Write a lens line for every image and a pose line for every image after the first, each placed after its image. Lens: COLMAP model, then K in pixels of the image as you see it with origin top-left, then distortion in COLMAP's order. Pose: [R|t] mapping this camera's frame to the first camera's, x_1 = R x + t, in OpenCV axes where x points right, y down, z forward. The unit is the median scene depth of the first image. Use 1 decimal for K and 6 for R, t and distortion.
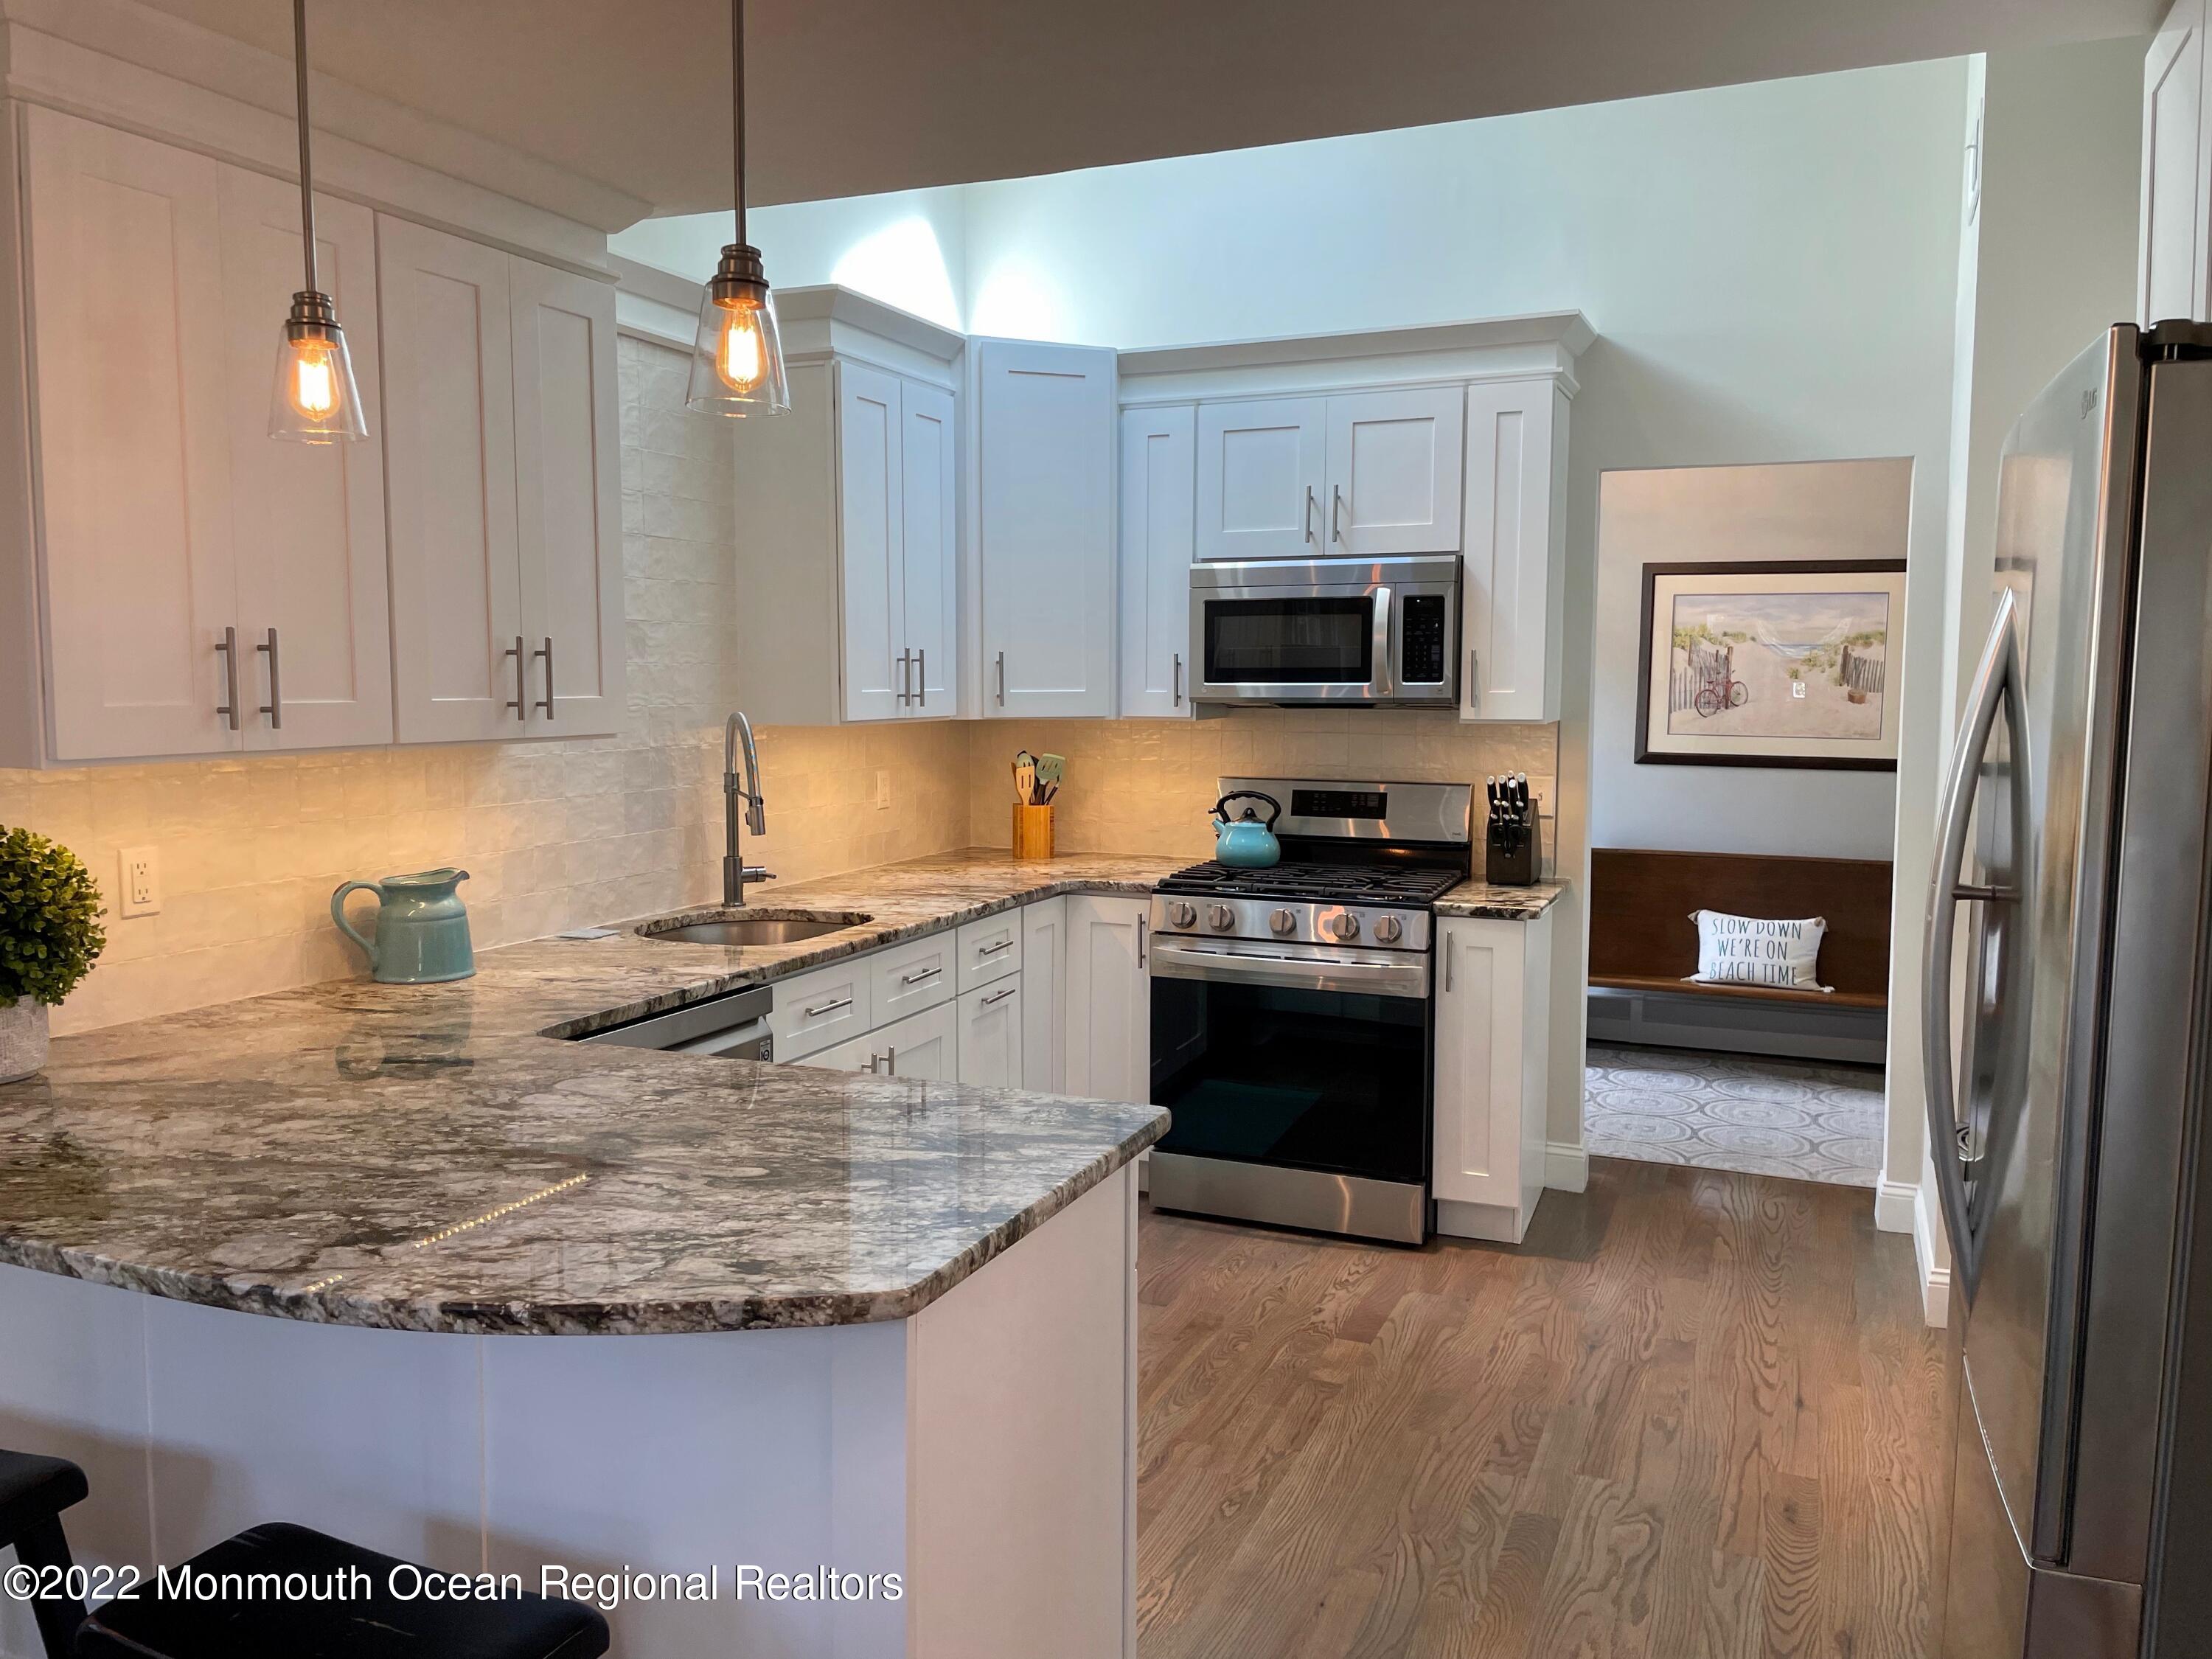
lens RADIAL K [[1676.2, 0, 1102.2], [0, 1676.2, 825.1], [0, 0, 1]] dist [0.044659, -0.049016]
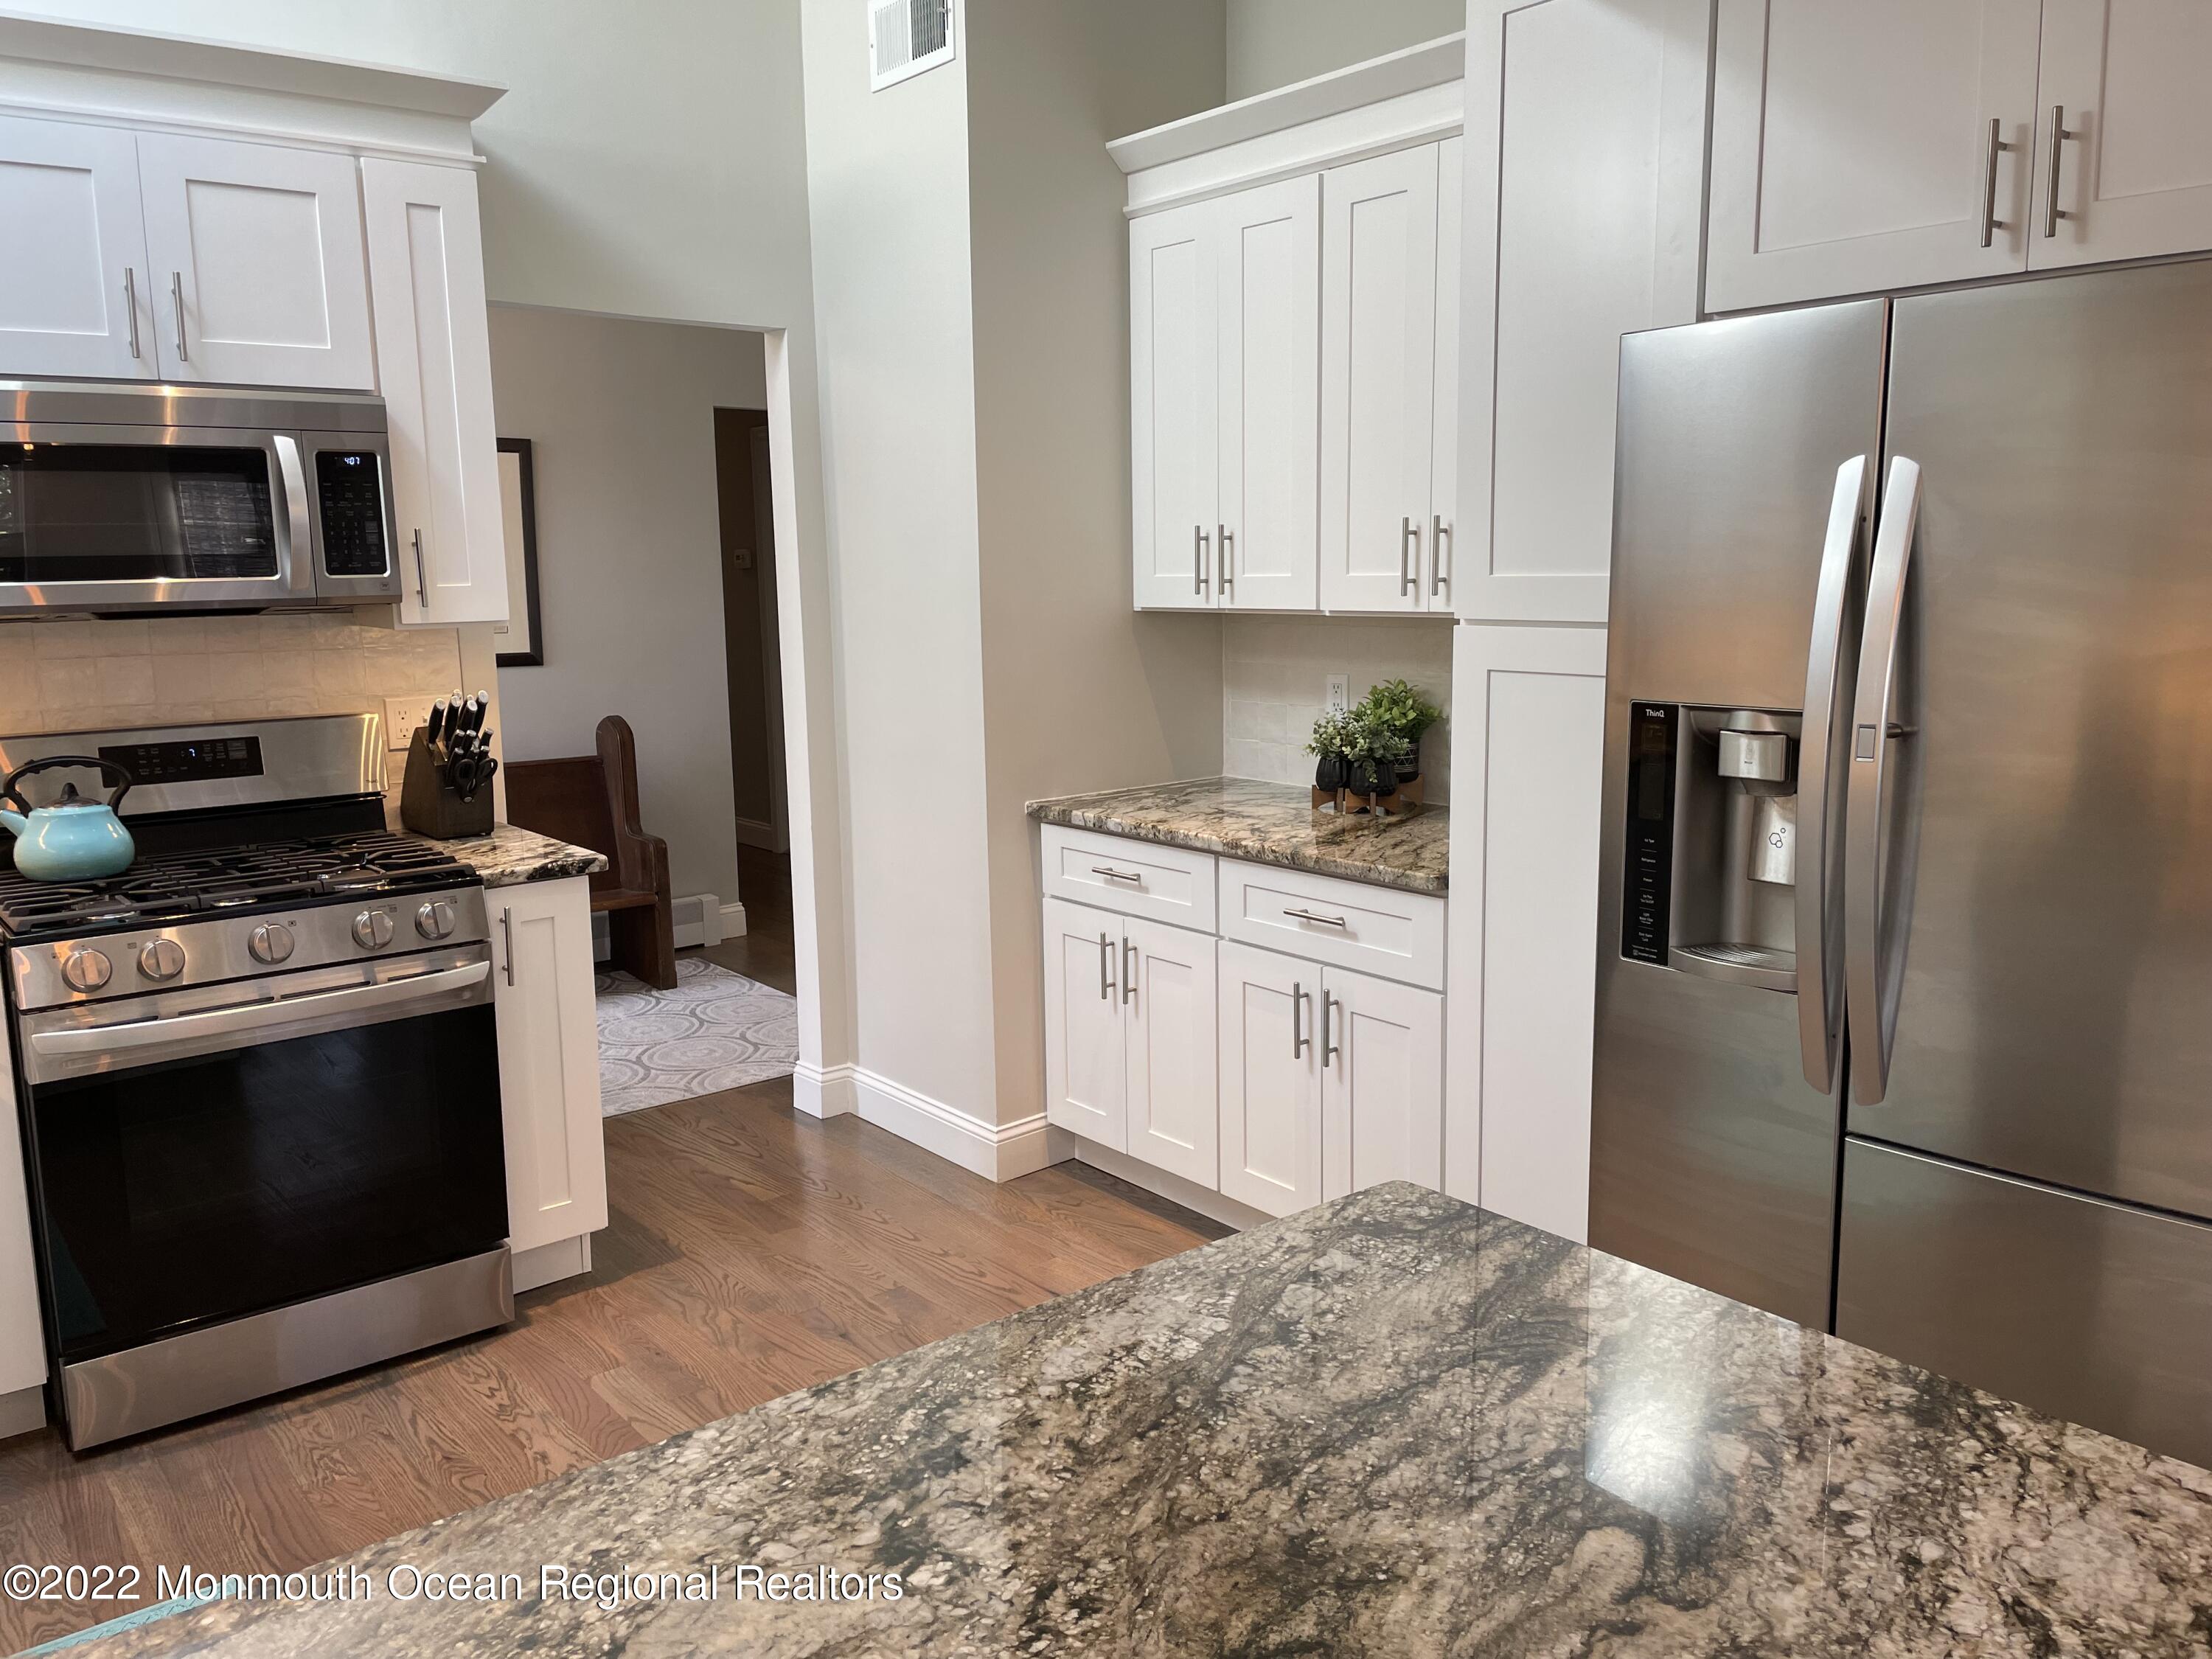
lens RADIAL K [[1676.2, 0, 1094.3], [0, 1676.2, 824.2], [0, 0, 1]] dist [0.044659, -0.049016]
pose [[0.477511, -0.152648, 0.865264, -0.313640], [0.097485, 0.987917, 0.120487, -0.038128], [-0.873201, 0.026816, 0.486622, 0.402362]]
